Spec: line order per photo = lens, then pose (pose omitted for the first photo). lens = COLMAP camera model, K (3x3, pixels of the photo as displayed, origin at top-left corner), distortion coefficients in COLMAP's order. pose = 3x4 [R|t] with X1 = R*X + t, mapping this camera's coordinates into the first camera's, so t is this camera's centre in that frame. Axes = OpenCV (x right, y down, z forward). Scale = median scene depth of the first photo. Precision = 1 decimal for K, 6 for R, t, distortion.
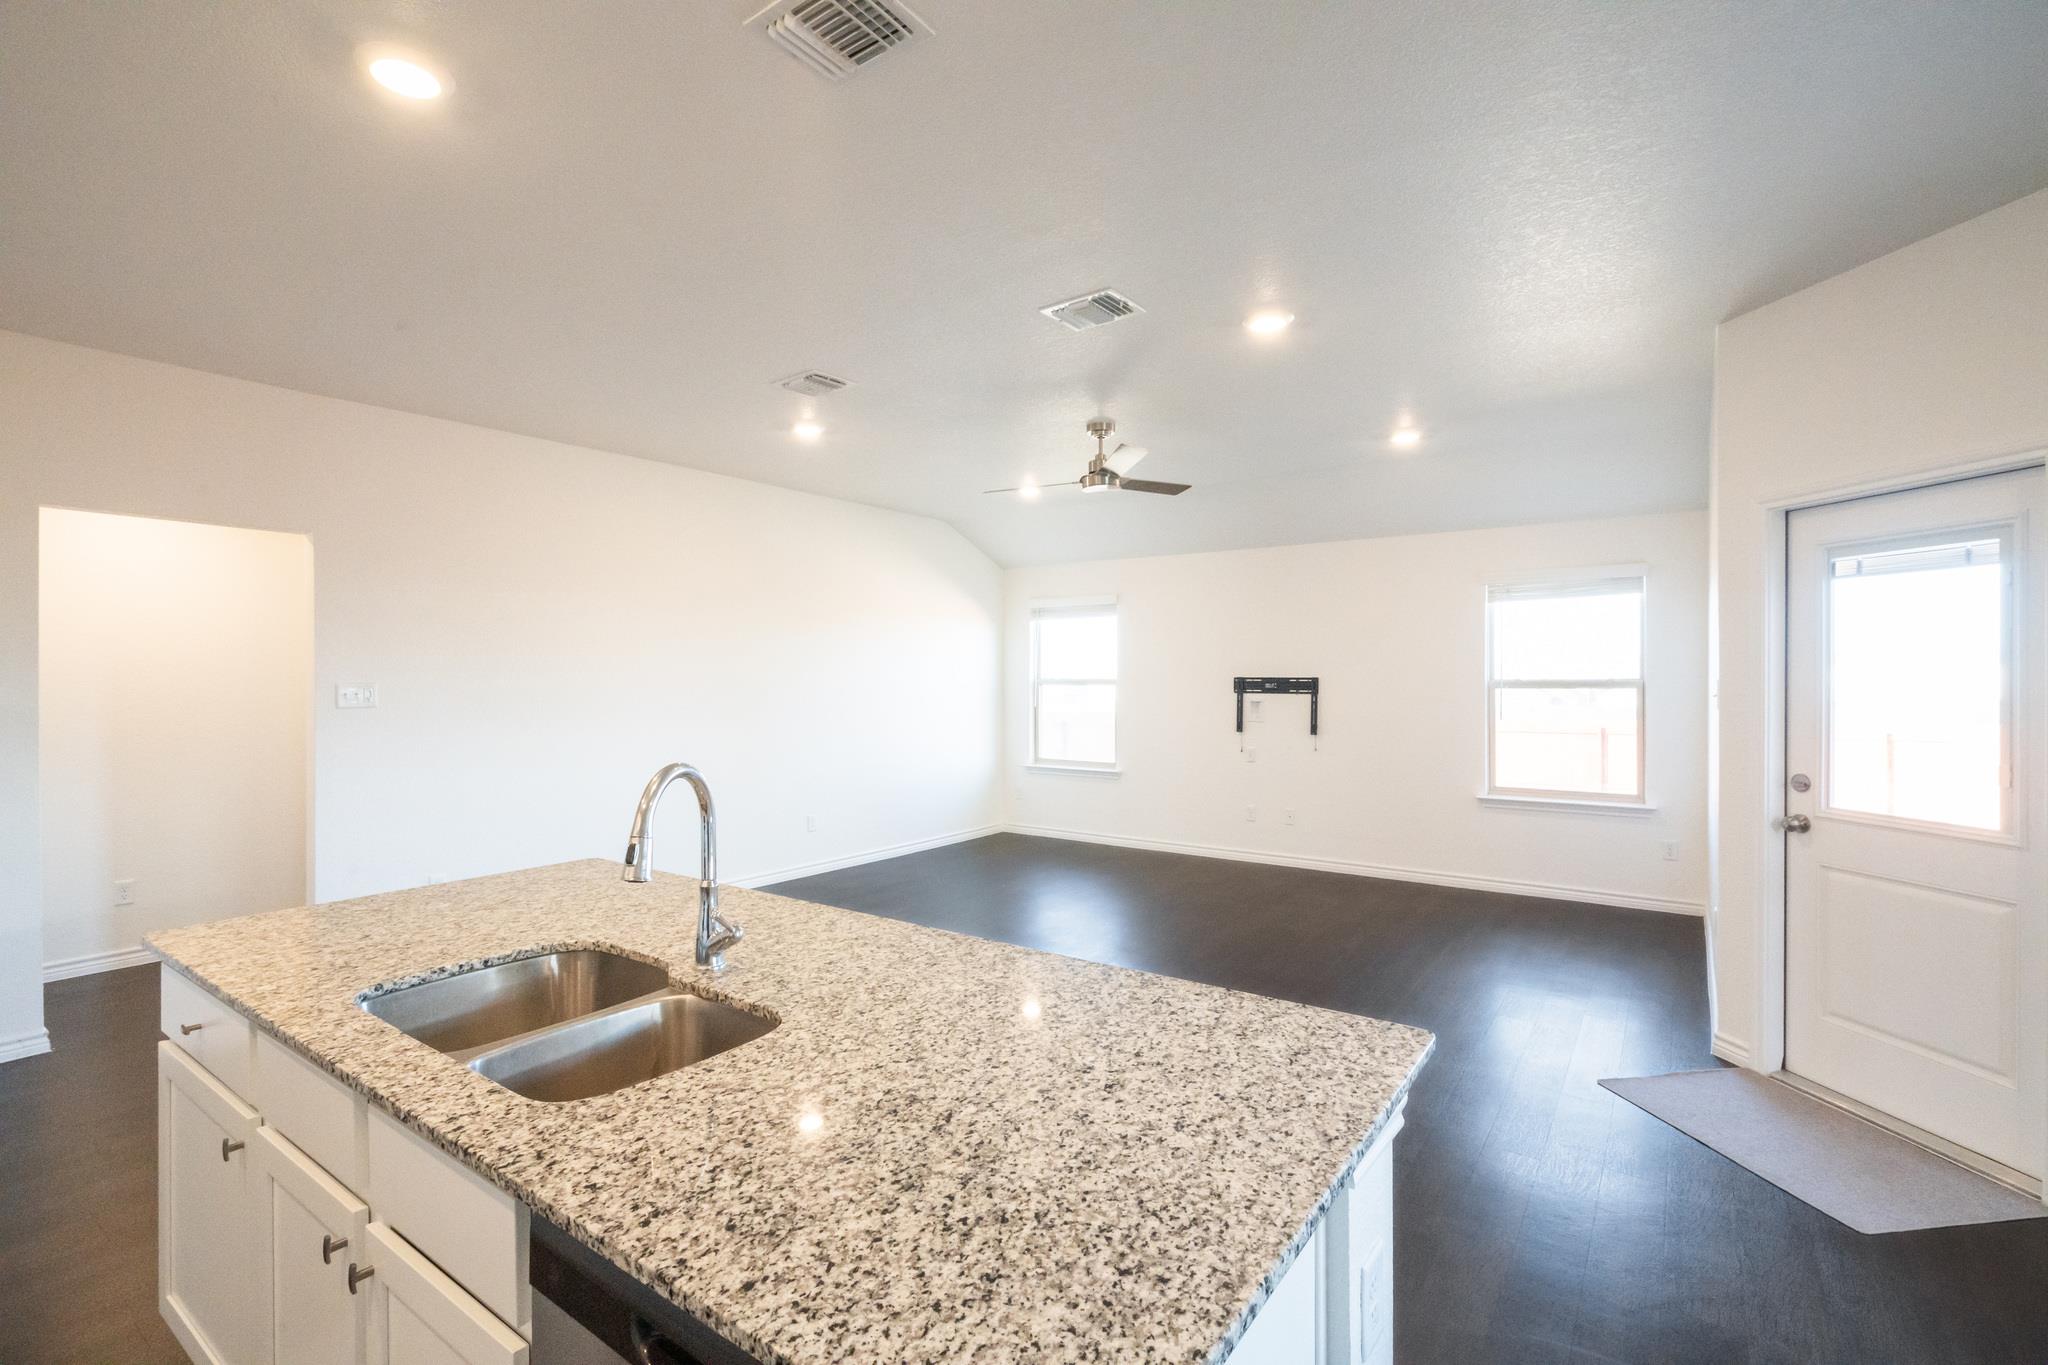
lens RADIAL K [[931.5, 0, 1026.7], [0, 931.5, 684.1], [0, 0, 1]] dist [-0.006886, 0.004011]
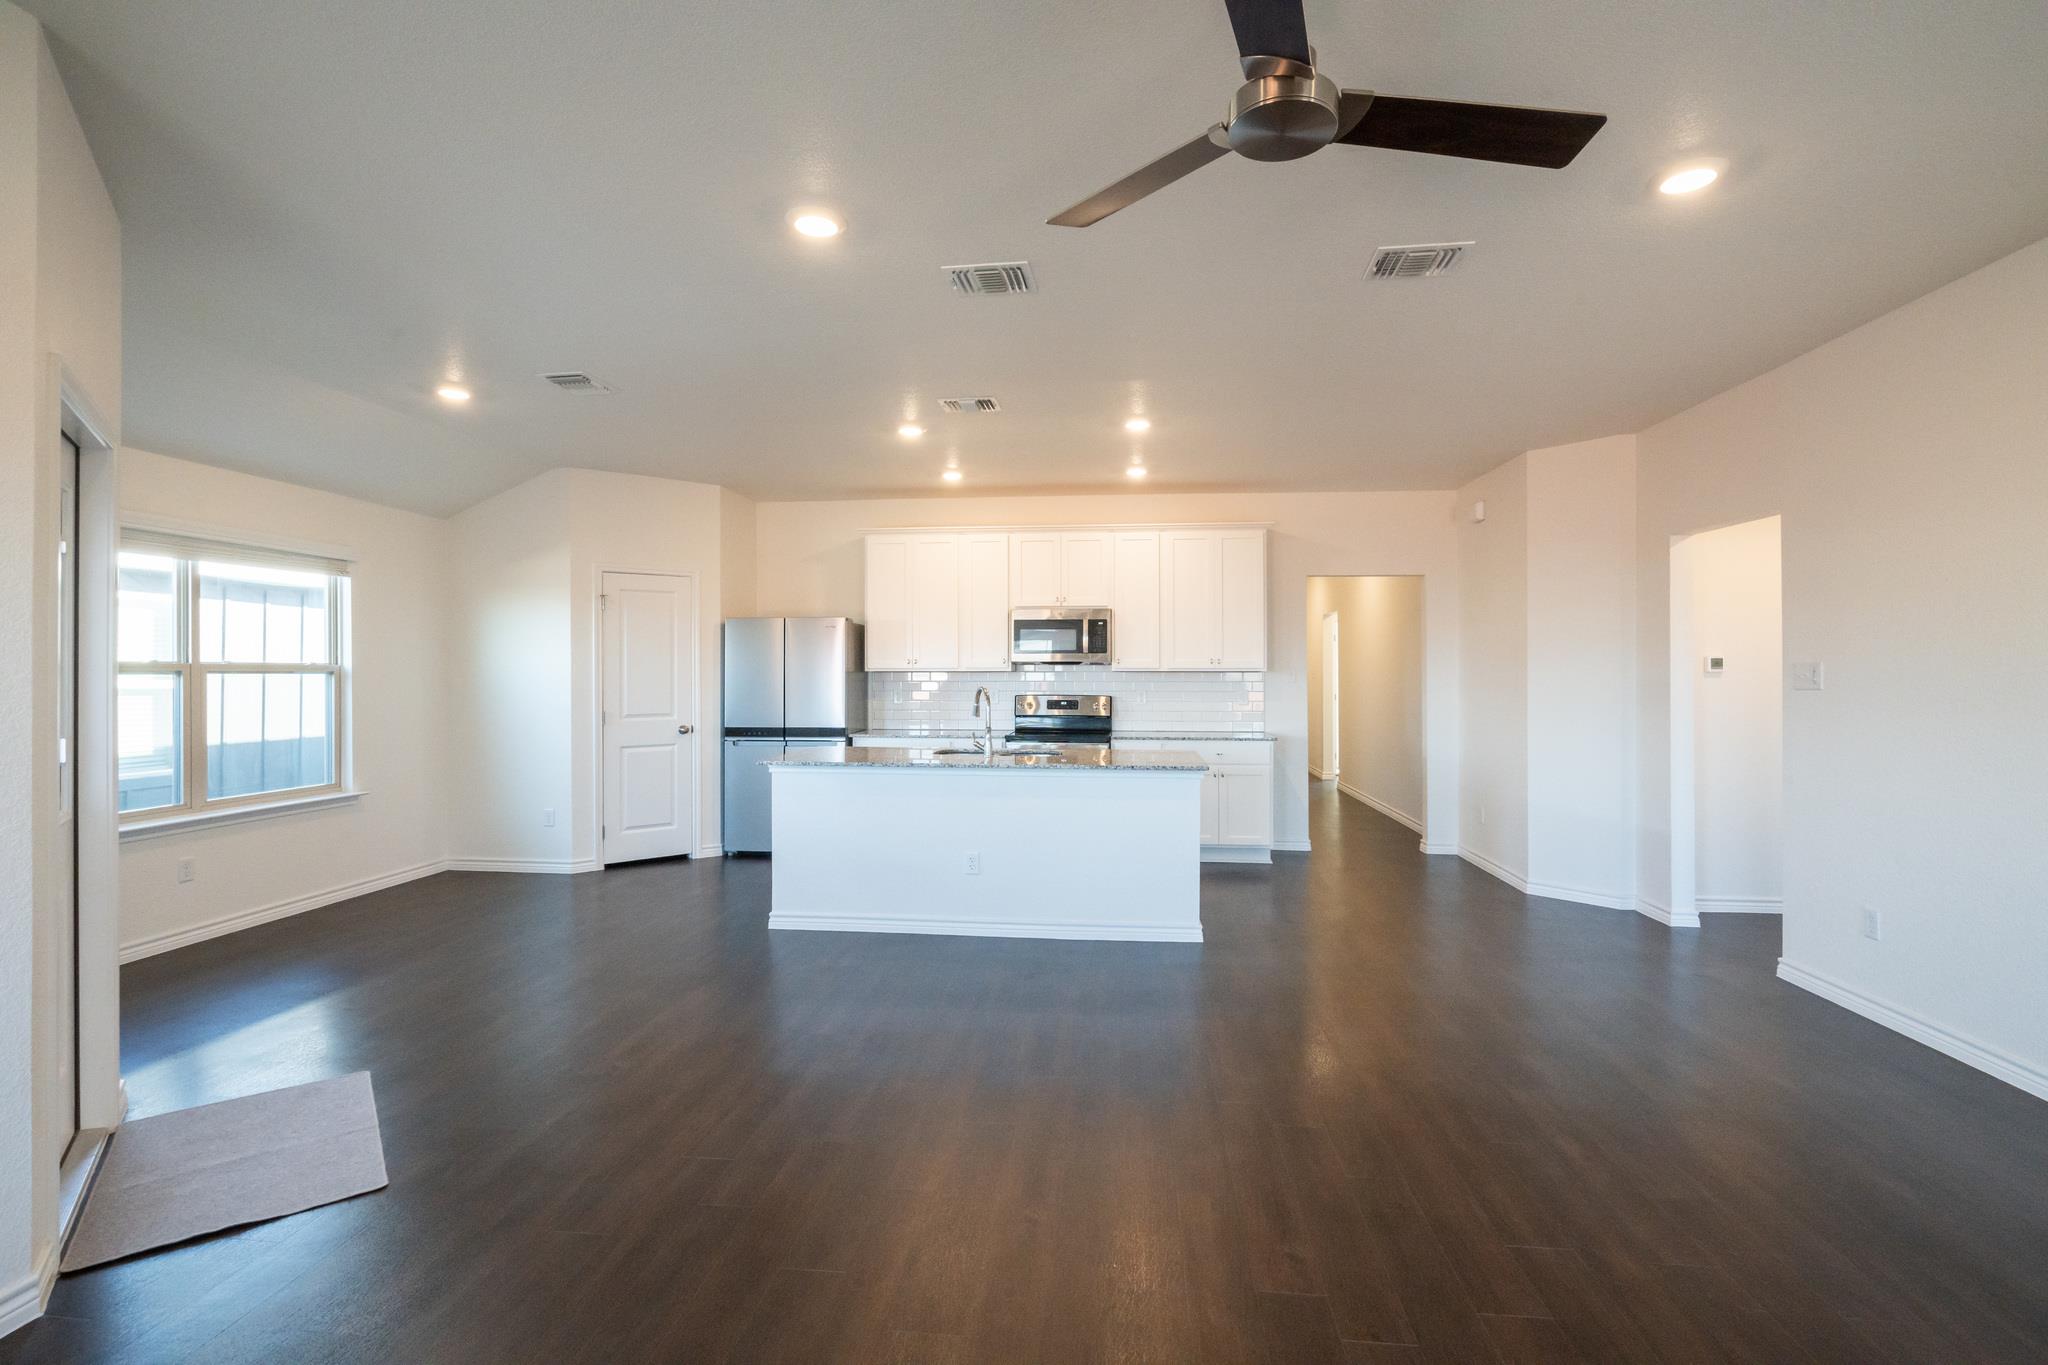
lens RADIAL K [[931.5, 0, 1025.1], [0, 931.5, 671.2], [0, 0, 1]] dist [-0.006886, 0.004011]
pose [[-0.867888, 0.000906, -0.496758, 1.778044], [-0.002286, 0.999980, 0.005817, 0.013796], [0.496754, 0.006184, -0.867869, 6.173764]]
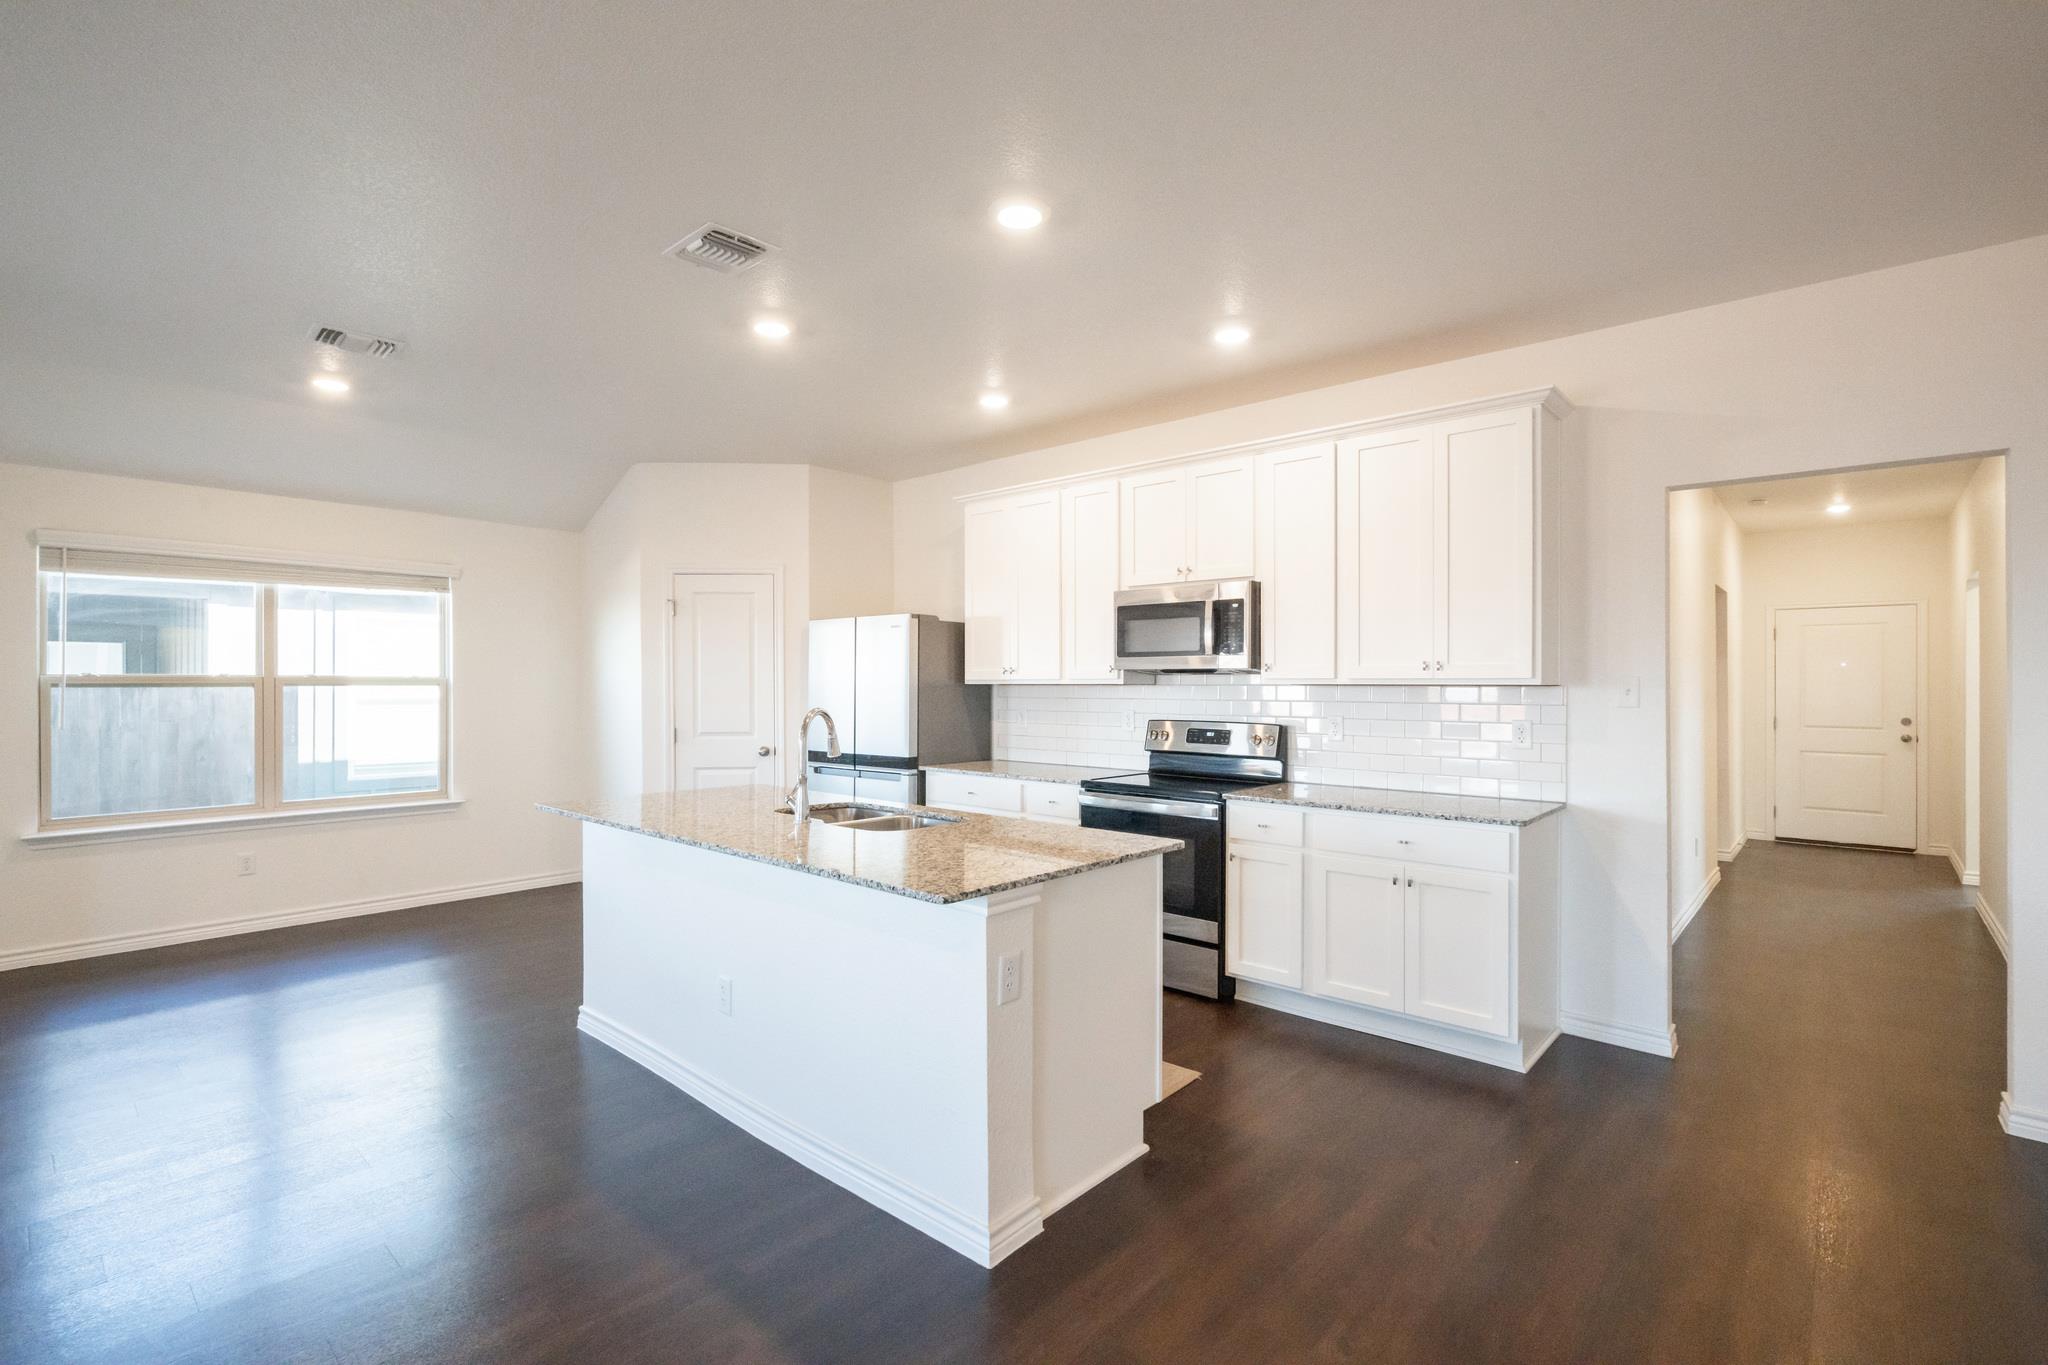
lens RADIAL K [[931.5, 0, 1023.4], [0, 931.5, 682.7], [0, 0, 1]] dist [-0.006886, 0.004011]
pose [[-0.994926, 0.000945, 0.100600, -1.629796], [0.001453, 0.999987, 0.004974, 0.024618], [-0.100594, 0.005095, -0.994915, 4.731504]]
